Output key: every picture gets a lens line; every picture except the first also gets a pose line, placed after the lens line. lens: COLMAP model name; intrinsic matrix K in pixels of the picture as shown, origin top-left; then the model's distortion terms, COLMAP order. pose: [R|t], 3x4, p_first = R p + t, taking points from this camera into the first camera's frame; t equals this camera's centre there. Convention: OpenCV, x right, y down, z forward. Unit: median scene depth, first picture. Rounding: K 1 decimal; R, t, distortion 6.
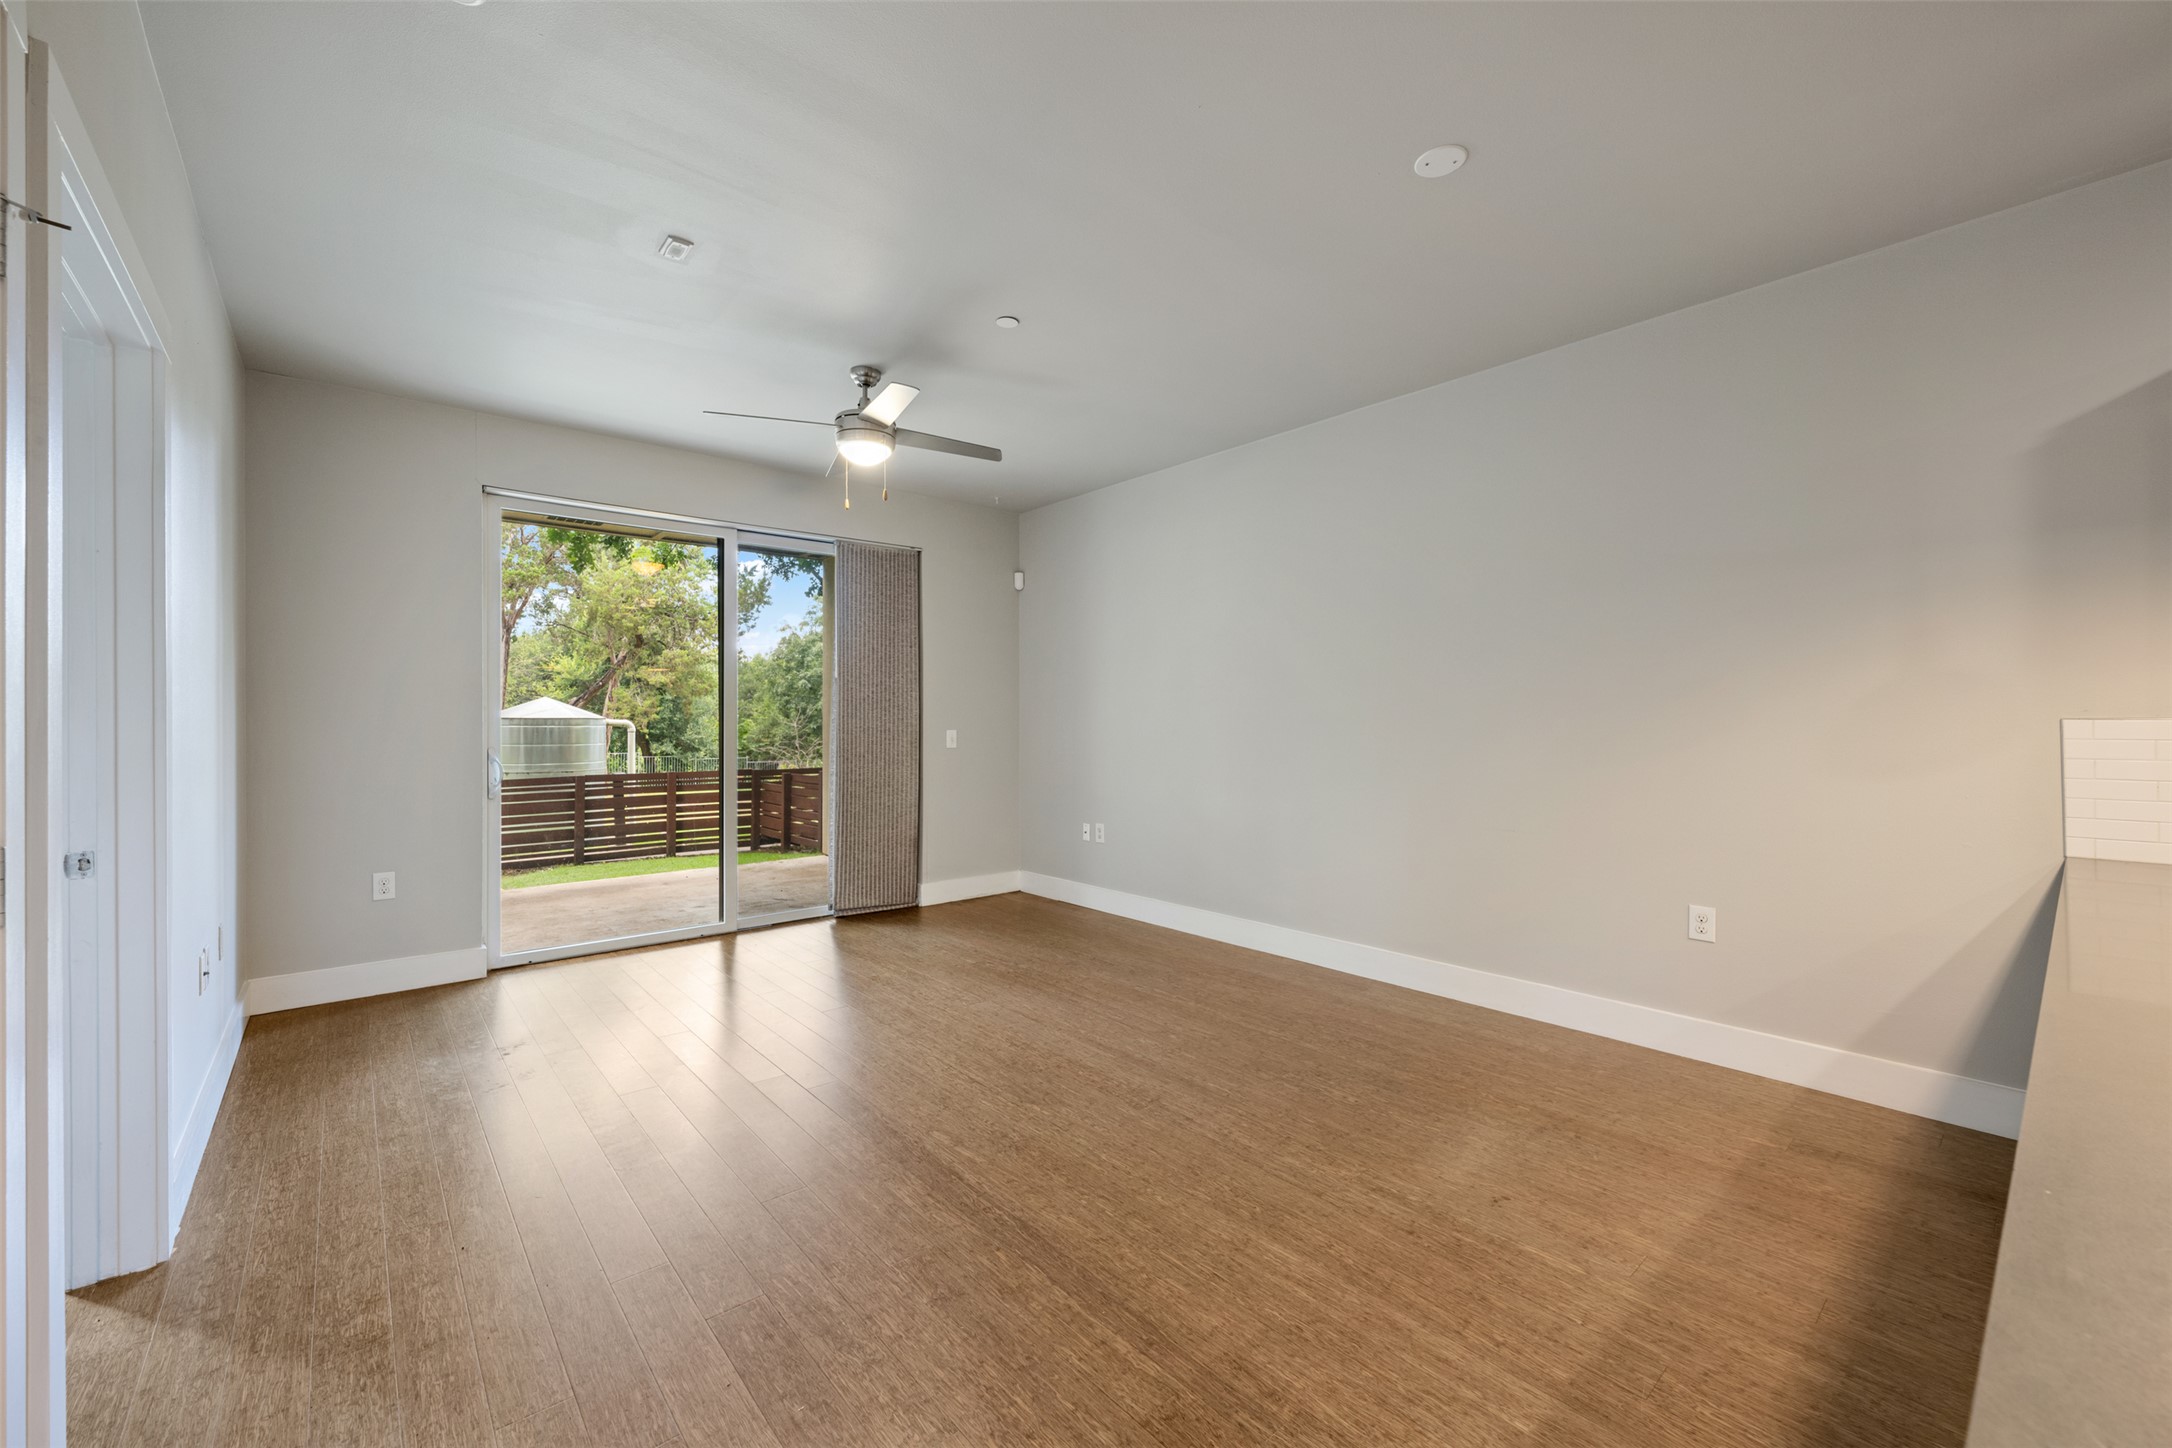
lens RADIAL K [[859.6, 0, 1085.4], [0, 859.6, 715.2], [0, 0, 1]] dist [-0.001167, 0.000901]
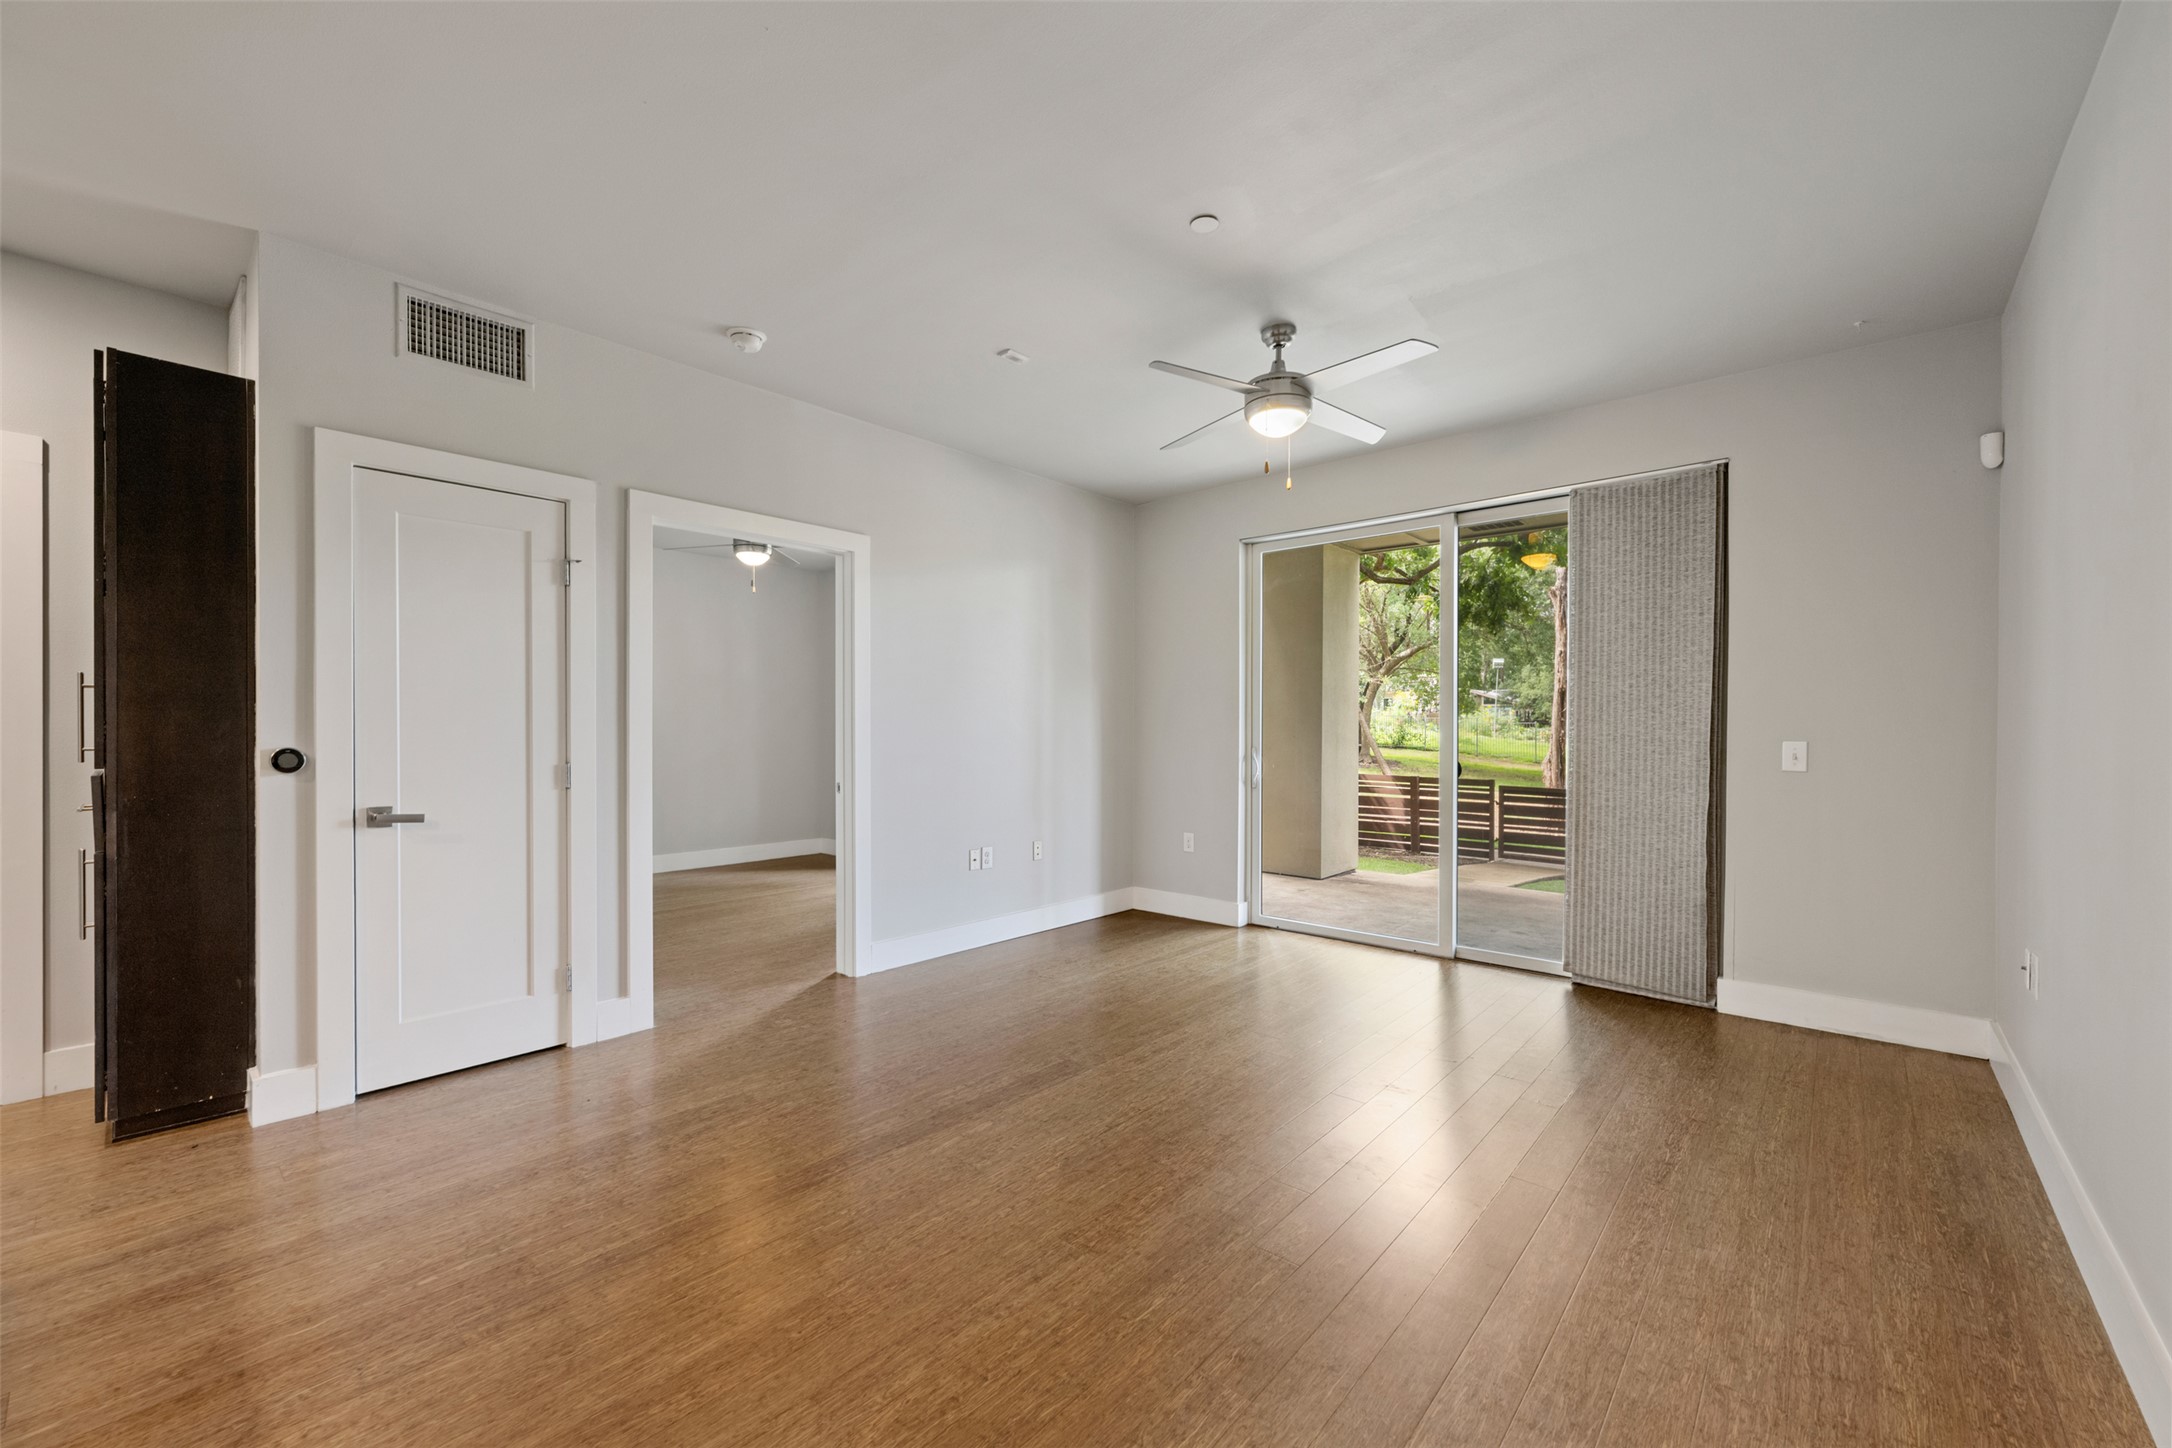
lens RADIAL K [[859.6, 0, 1082.0], [0, 859.6, 732.6], [0, 0, 1]] dist [-0.001167, 0.000901]
pose [[0.134998, 0.007906, -0.990814, 0.660407], [0.005582, 0.999946, 0.008739, 0.005652], [0.990830, -0.006710, 0.134946, 0.747868]]
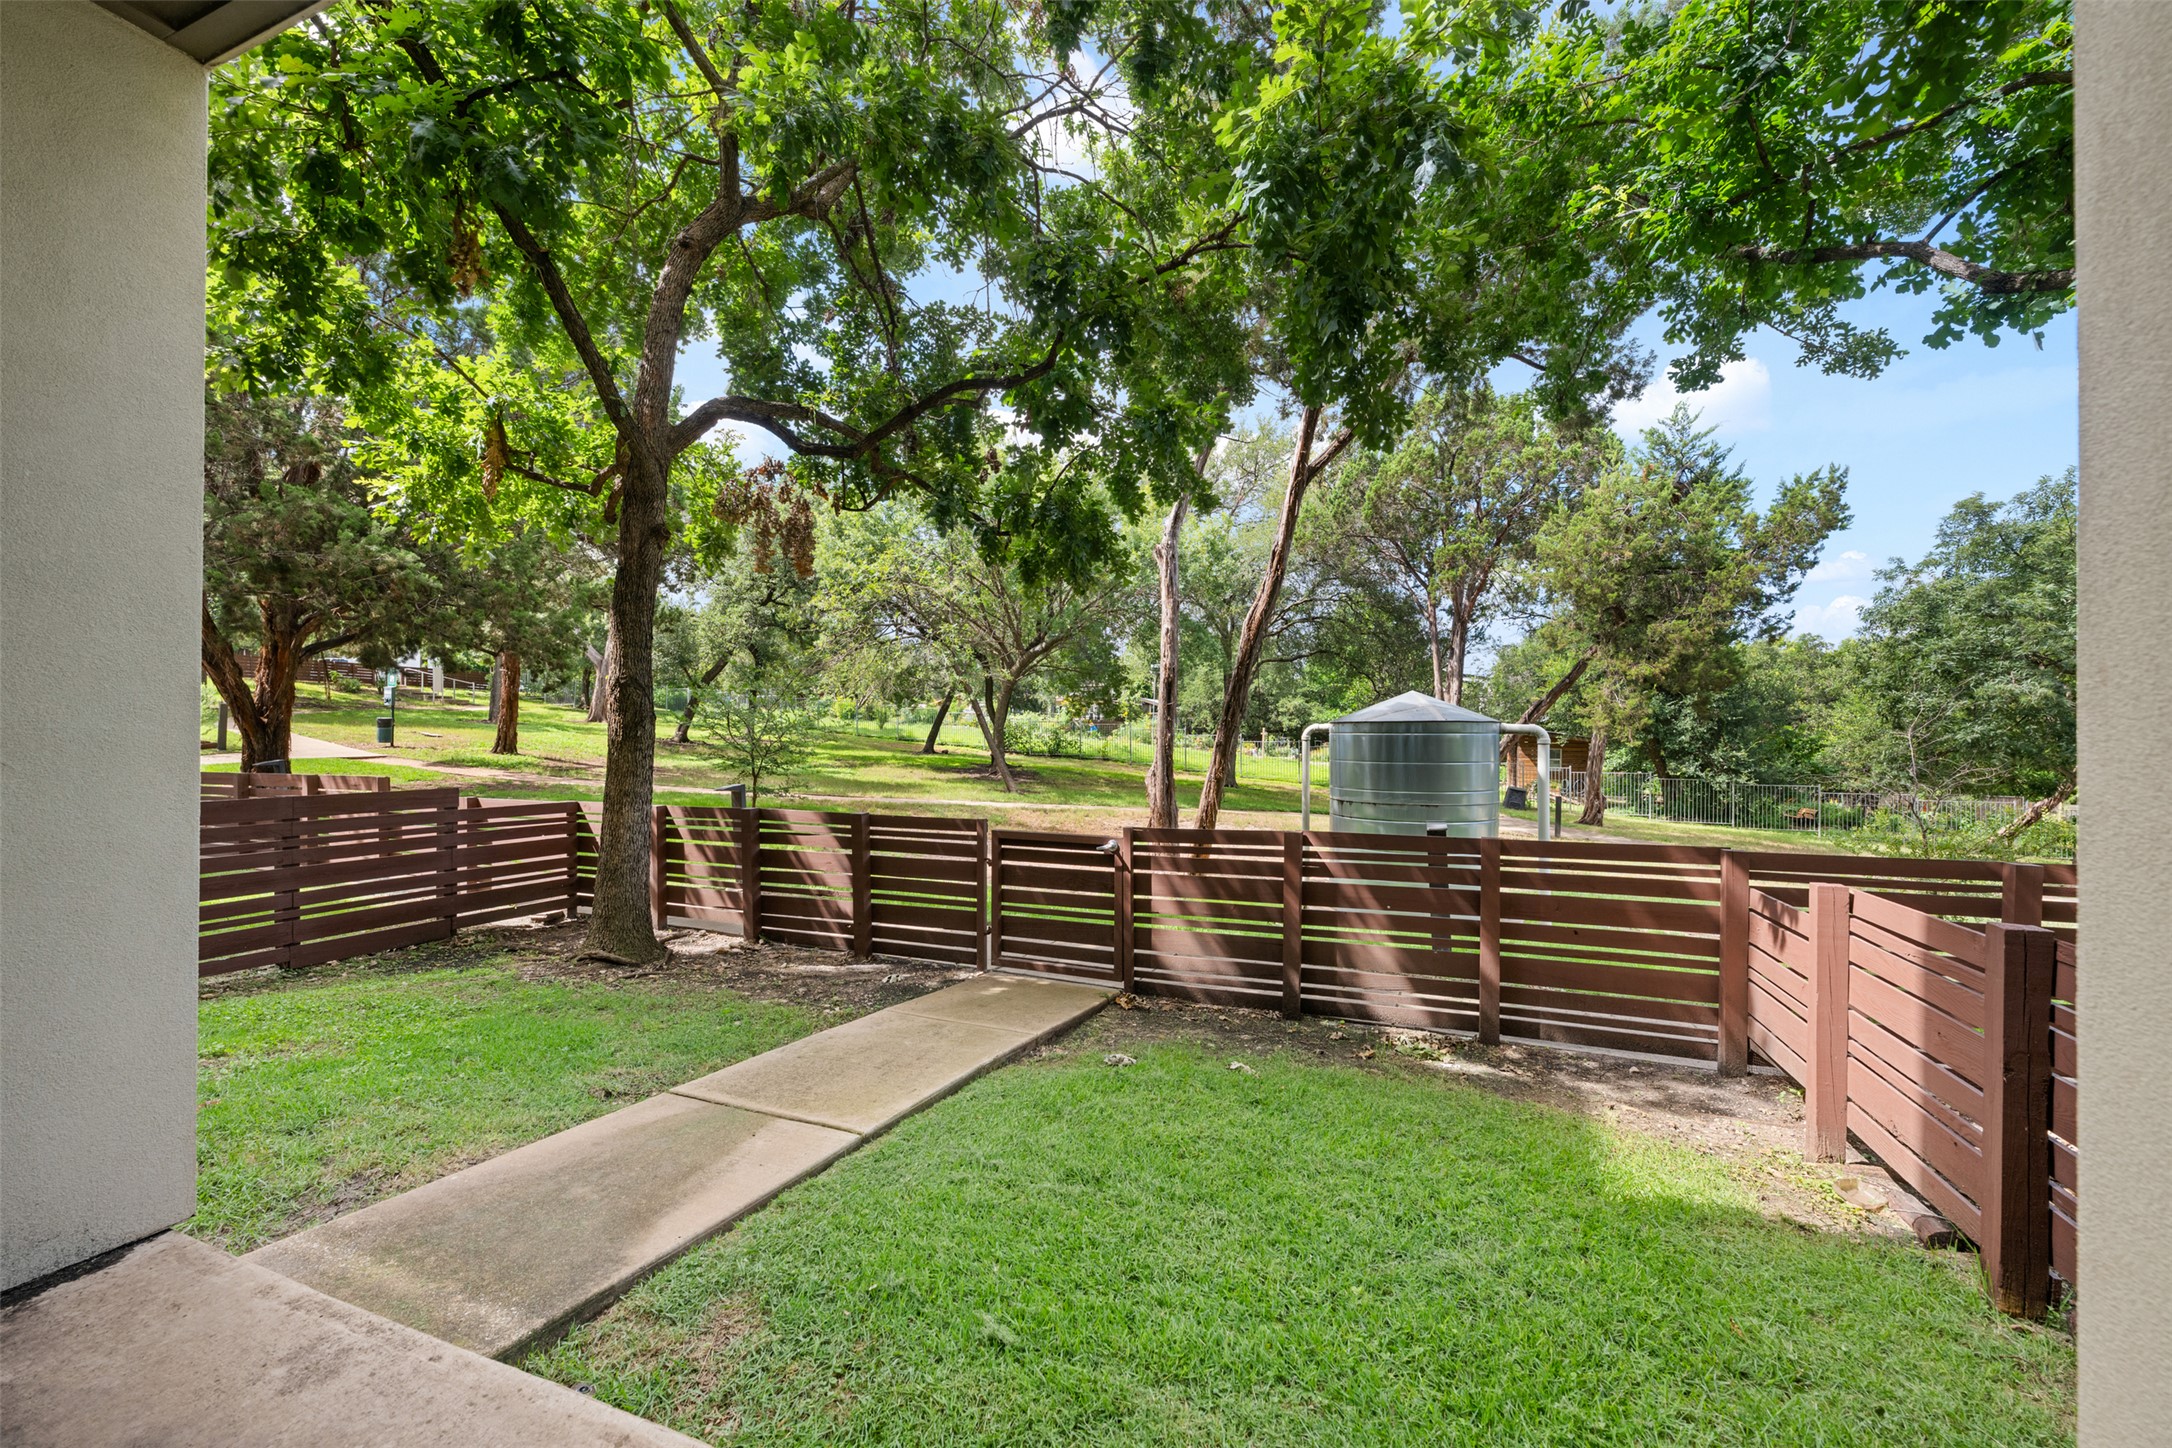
lens RADIAL K [[859.6, 0, 1078.2], [0, 859.6, 730.5], [0, 0, 1]] dist [-0.001167, 0.000901]
pose [[0.449403, -0.005190, -0.893314, -0.663207], [0.006287, 0.999977, -0.002647, 0.045910], [0.893307, -0.004426, 0.449425, 2.080232]]
